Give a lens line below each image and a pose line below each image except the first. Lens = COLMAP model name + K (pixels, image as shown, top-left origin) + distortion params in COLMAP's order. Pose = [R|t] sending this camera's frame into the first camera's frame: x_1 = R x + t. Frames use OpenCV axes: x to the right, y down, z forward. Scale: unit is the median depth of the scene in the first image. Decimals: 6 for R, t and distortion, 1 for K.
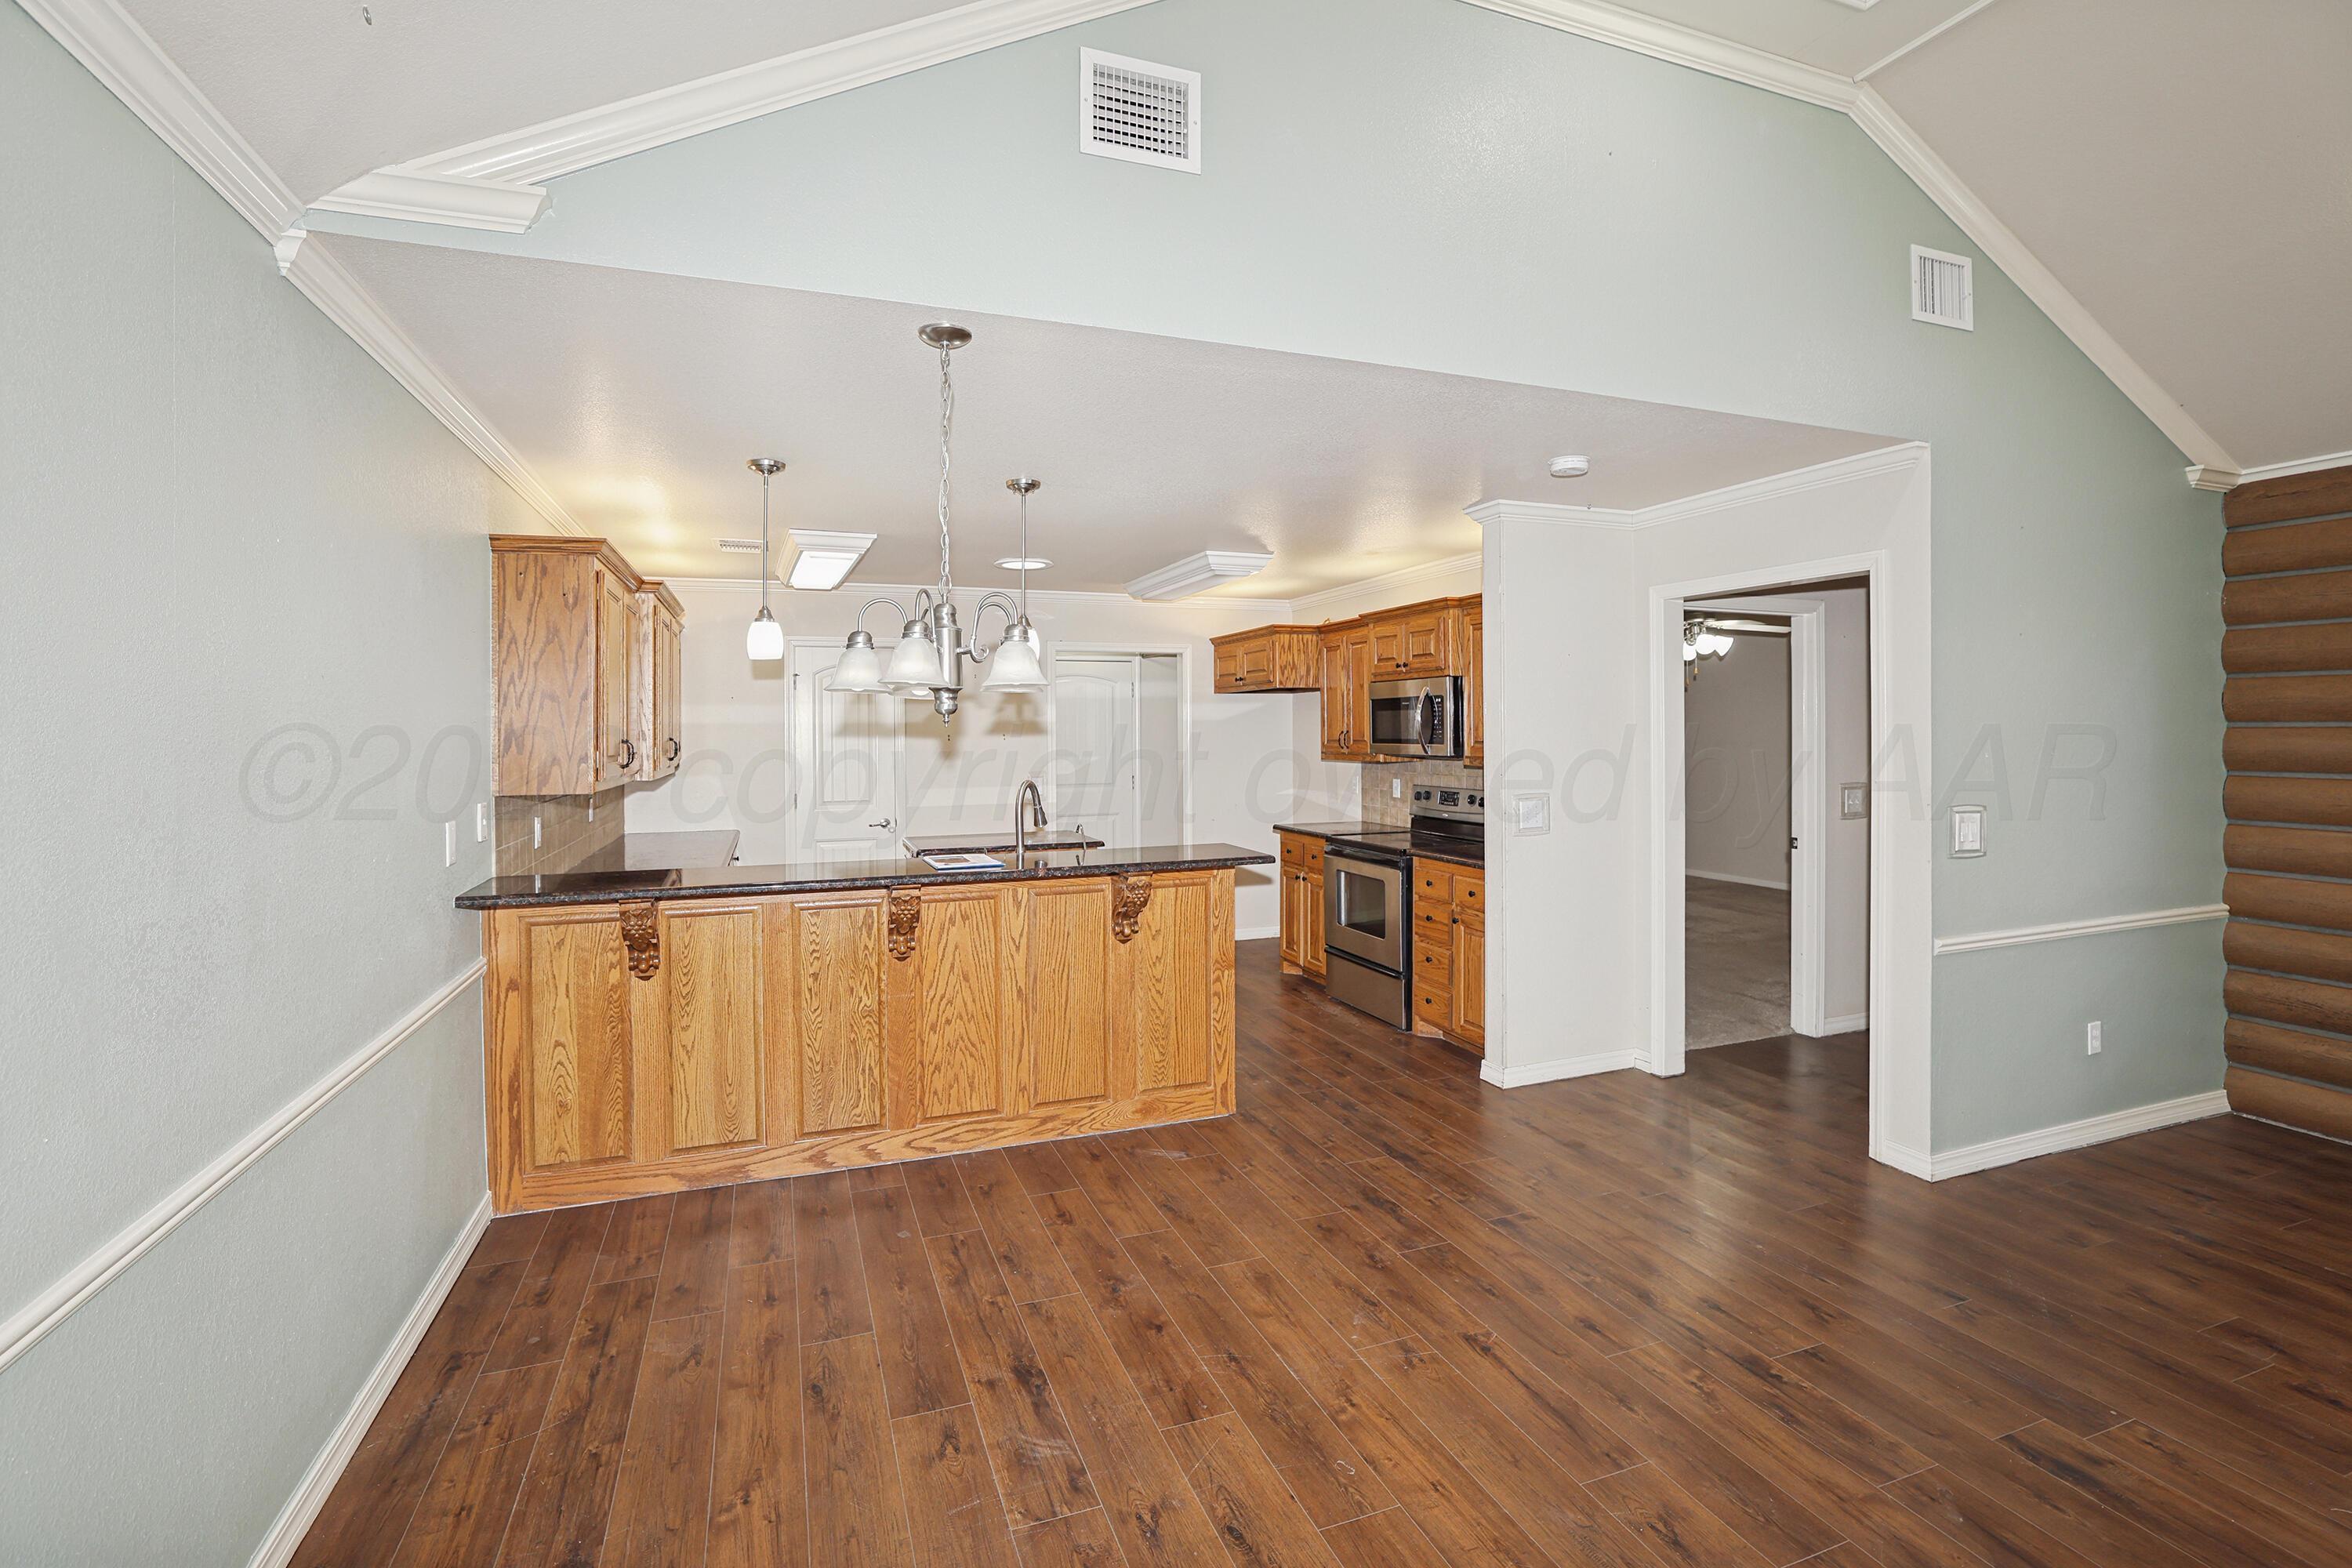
lens RADIAL K [[1055.6, 0, 1165.2], [0, 1055.6, 743.2], [0, 0, 1]] dist [-0.047769, 0.017895]
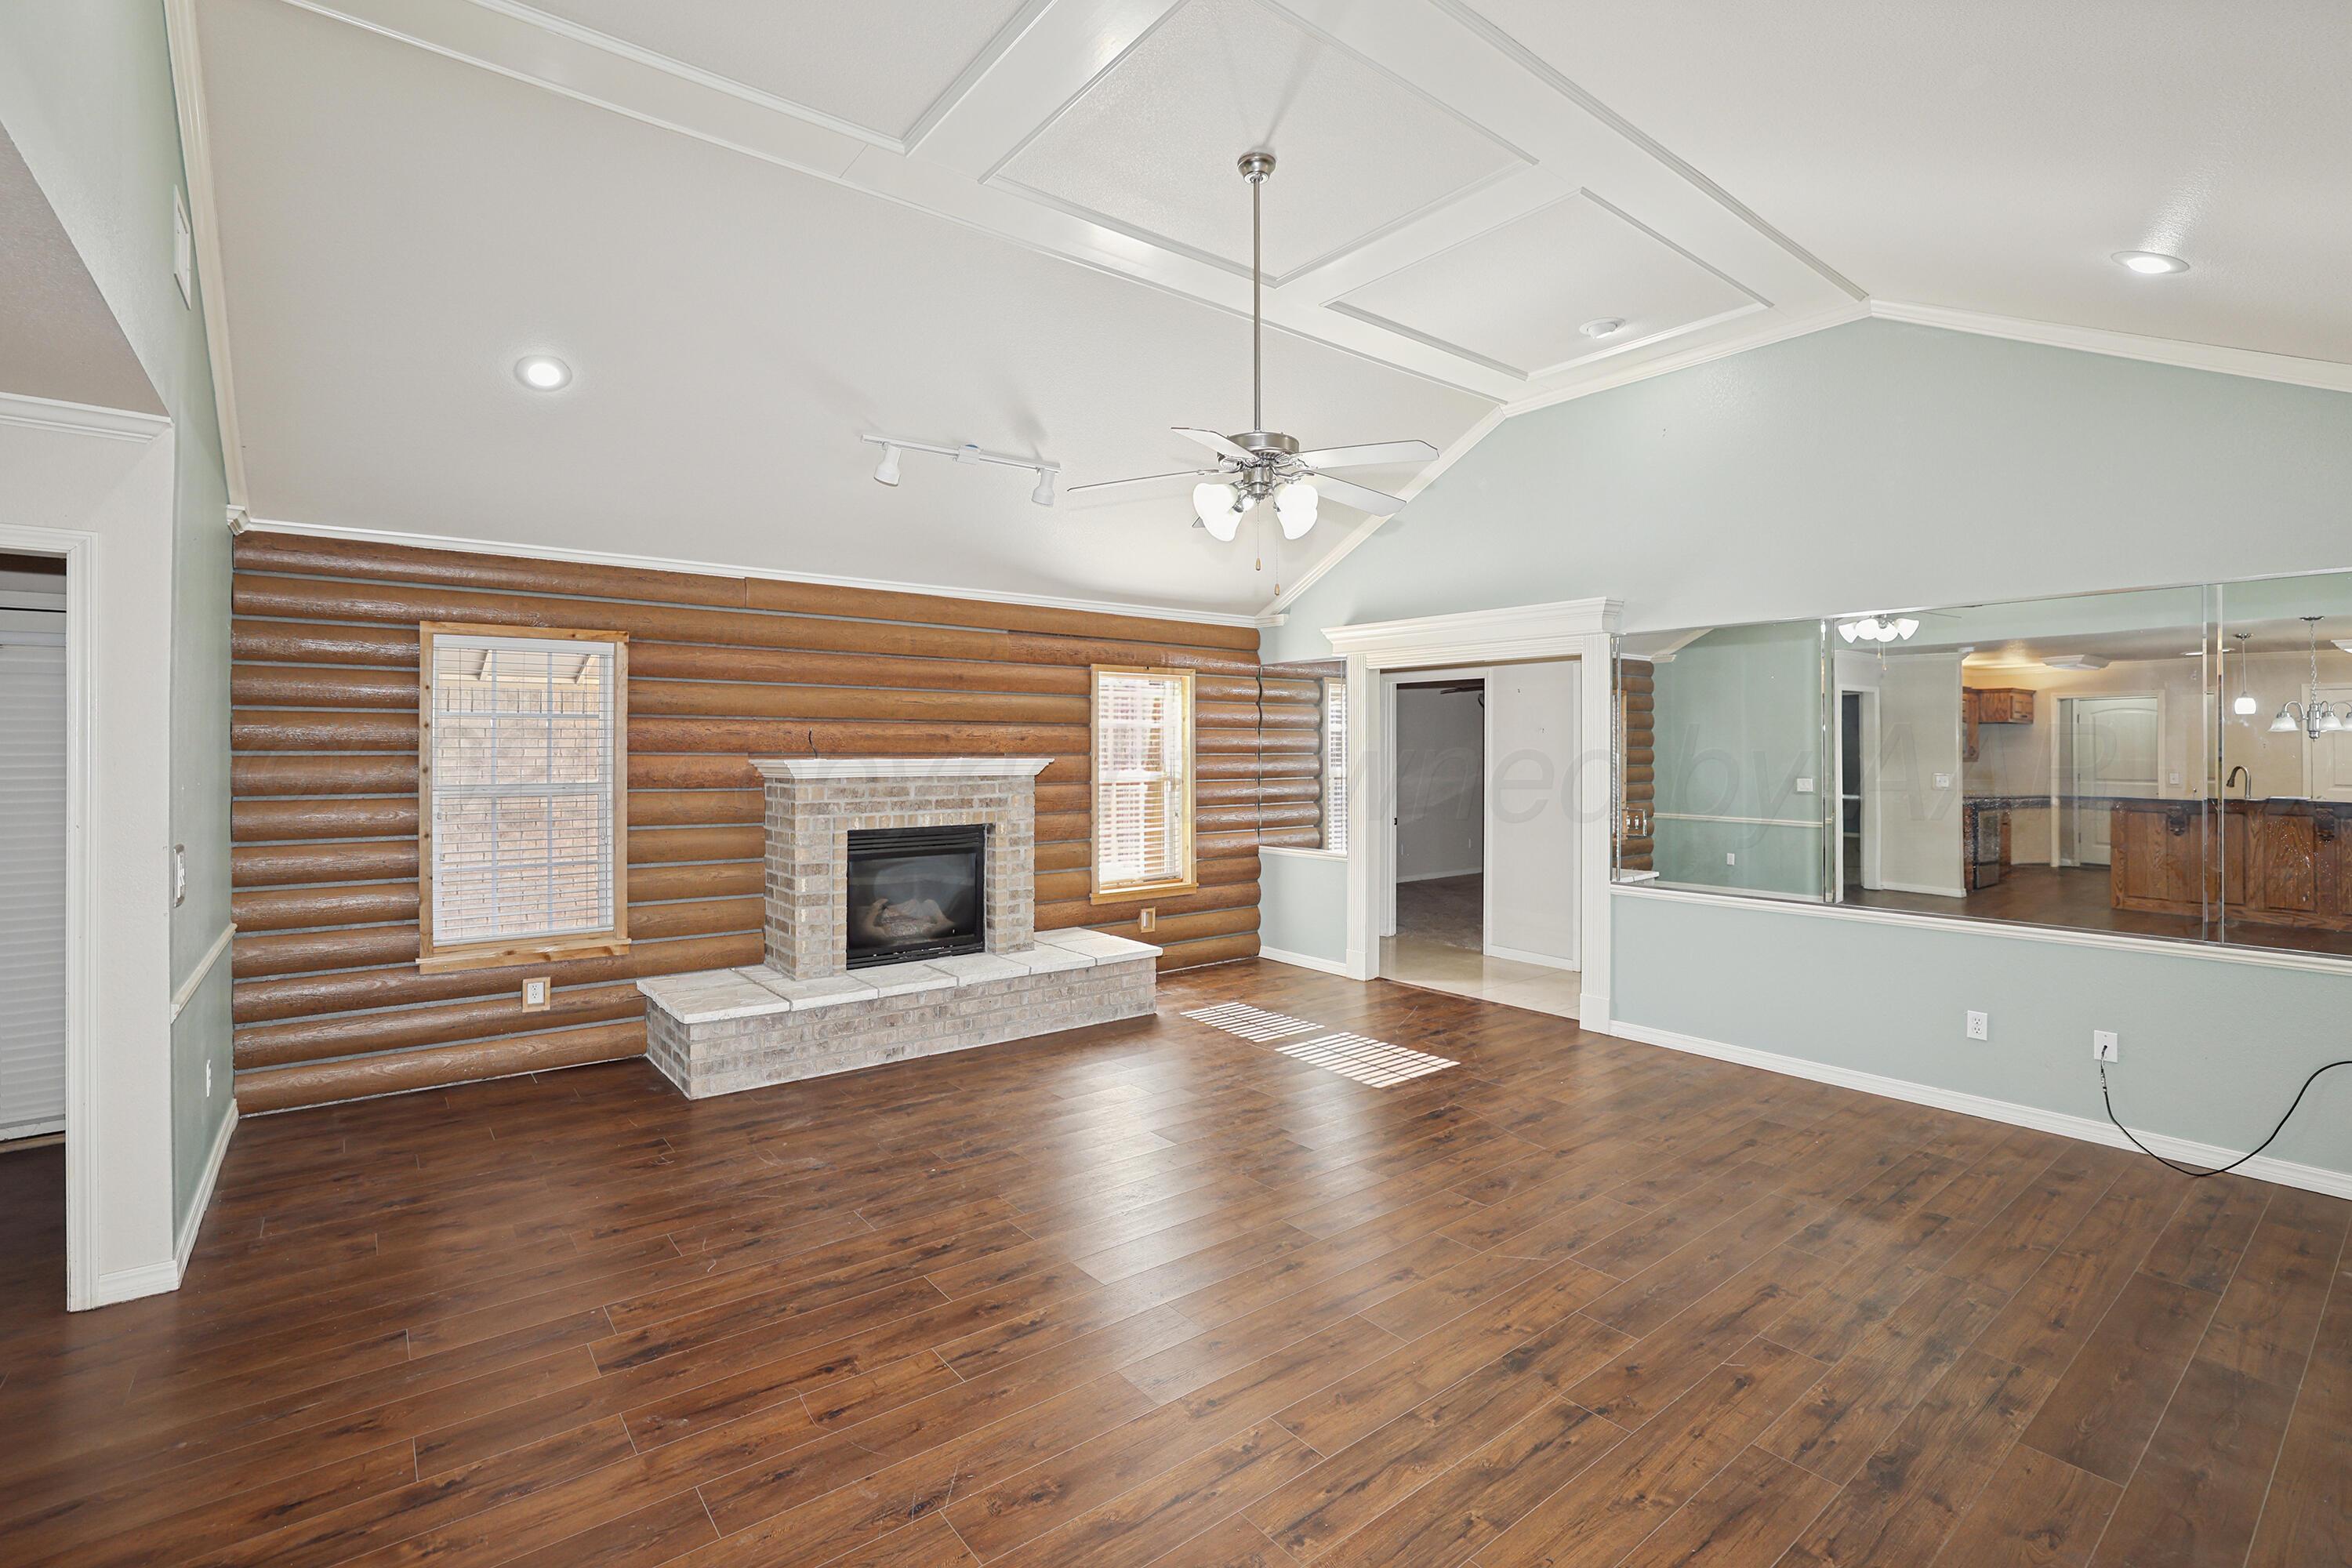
lens RADIAL K [[1055.6, 0, 1165.2], [0, 1055.6, 743.2], [0, 0, 1]] dist [-0.047769, 0.017895]
pose [[-0.296562, 0.011454, 0.954945, -0.283728], [0.014584, 0.999866, -0.007464, -0.004350], [-0.954902, 0.011714, -0.296690, 0.431113]]
